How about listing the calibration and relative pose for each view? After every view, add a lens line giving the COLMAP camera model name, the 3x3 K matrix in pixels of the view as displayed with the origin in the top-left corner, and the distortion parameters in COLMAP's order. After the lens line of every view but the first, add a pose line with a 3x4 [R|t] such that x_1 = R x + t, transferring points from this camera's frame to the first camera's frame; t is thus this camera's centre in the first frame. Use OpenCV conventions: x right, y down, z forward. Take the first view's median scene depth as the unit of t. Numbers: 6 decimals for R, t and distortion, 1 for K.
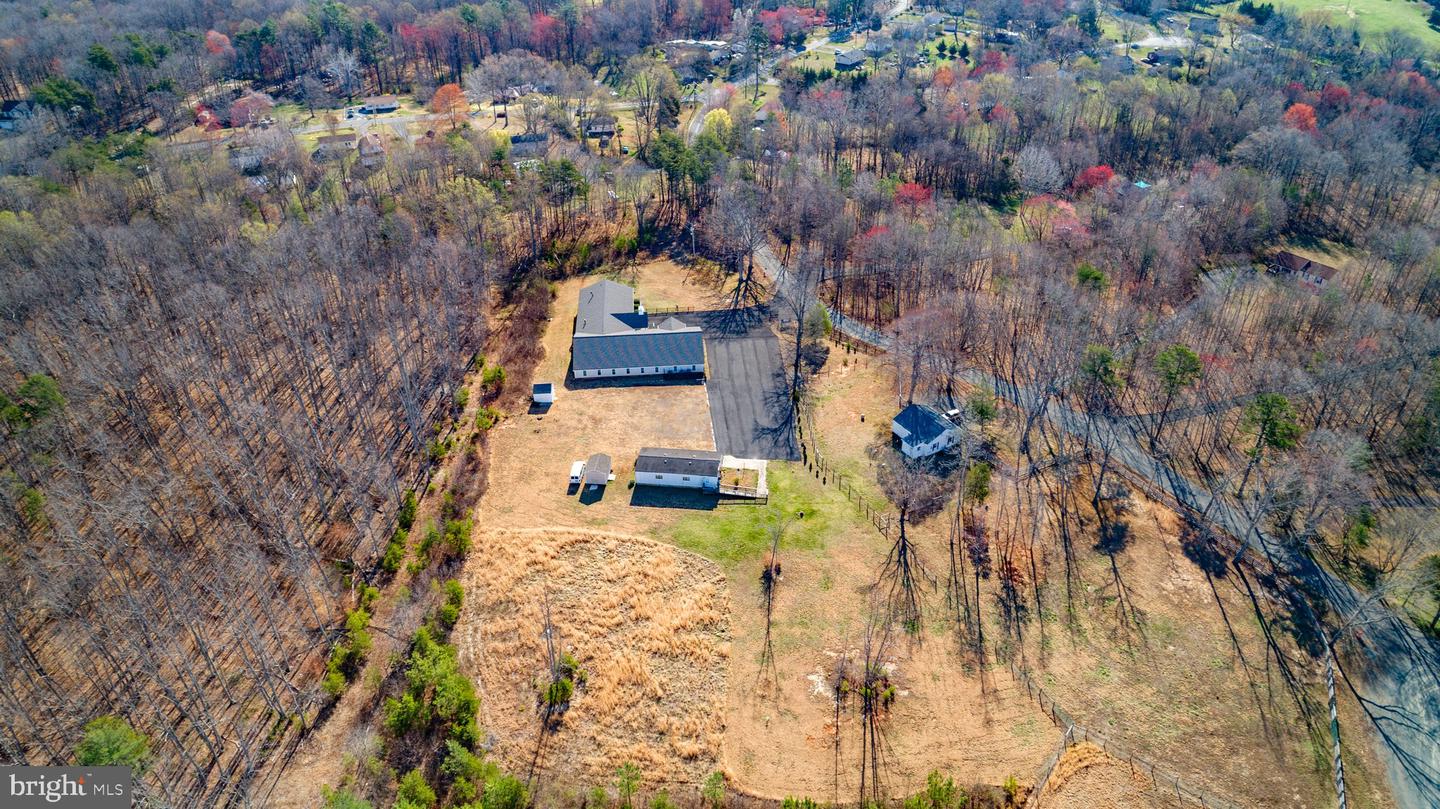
lens RADIAL K [[971.2, 0, 720.0], [0, 971.2, 404.5], [0, 0, 1]] dist [-0.005072, 0.001156]
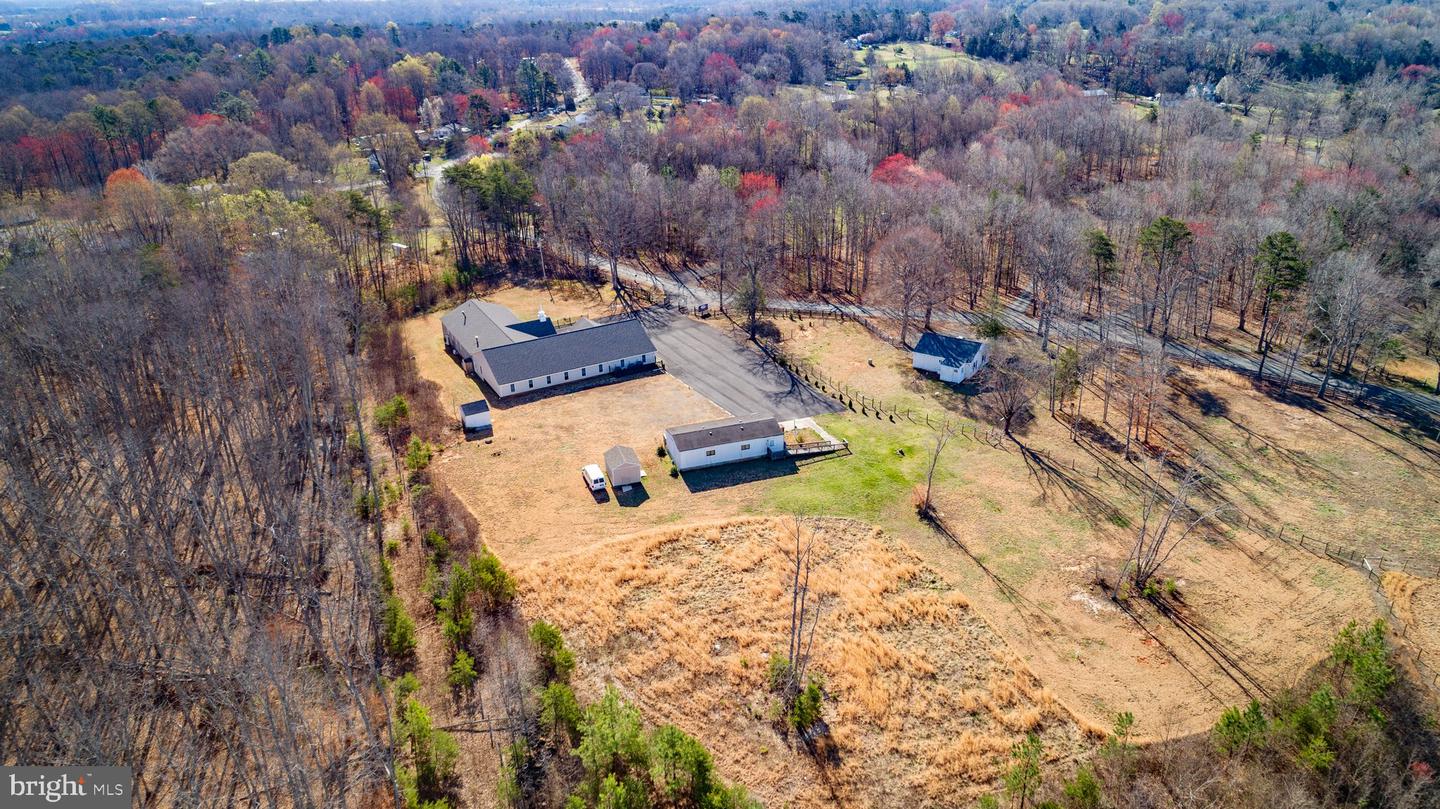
lens RADIAL K [[971.2, 0, 720.0], [0, 971.2, 404.5], [0, 0, 1]] dist [-0.005072, 0.001156]
pose [[0.912382, -0.186434, 0.364418, -0.301326], [0.241499, 0.963978, -0.111470, 0.115804], [-0.330509, 0.189710, 0.924540, 0.277847]]
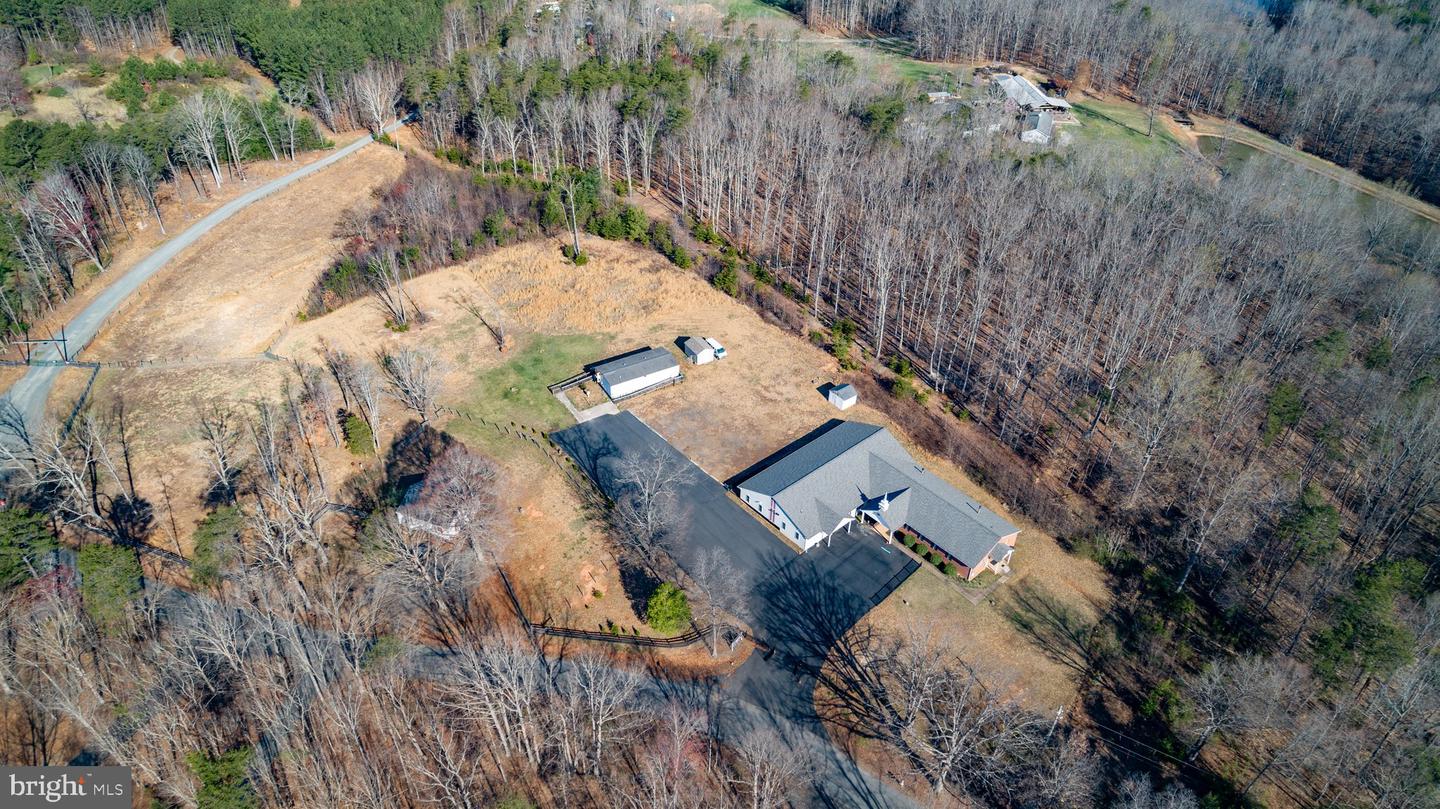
lens RADIAL K [[971.2, 0, 720.0], [0, 971.2, 404.5], [0, 0, 1]] dist [-0.005072, 0.001156]
pose [[-0.797126, 0.360670, -0.484260, 0.398788], [-0.346017, 0.384402, 0.855866, -0.831842], [0.494836, 0.849795, -0.181619, 1.208191]]
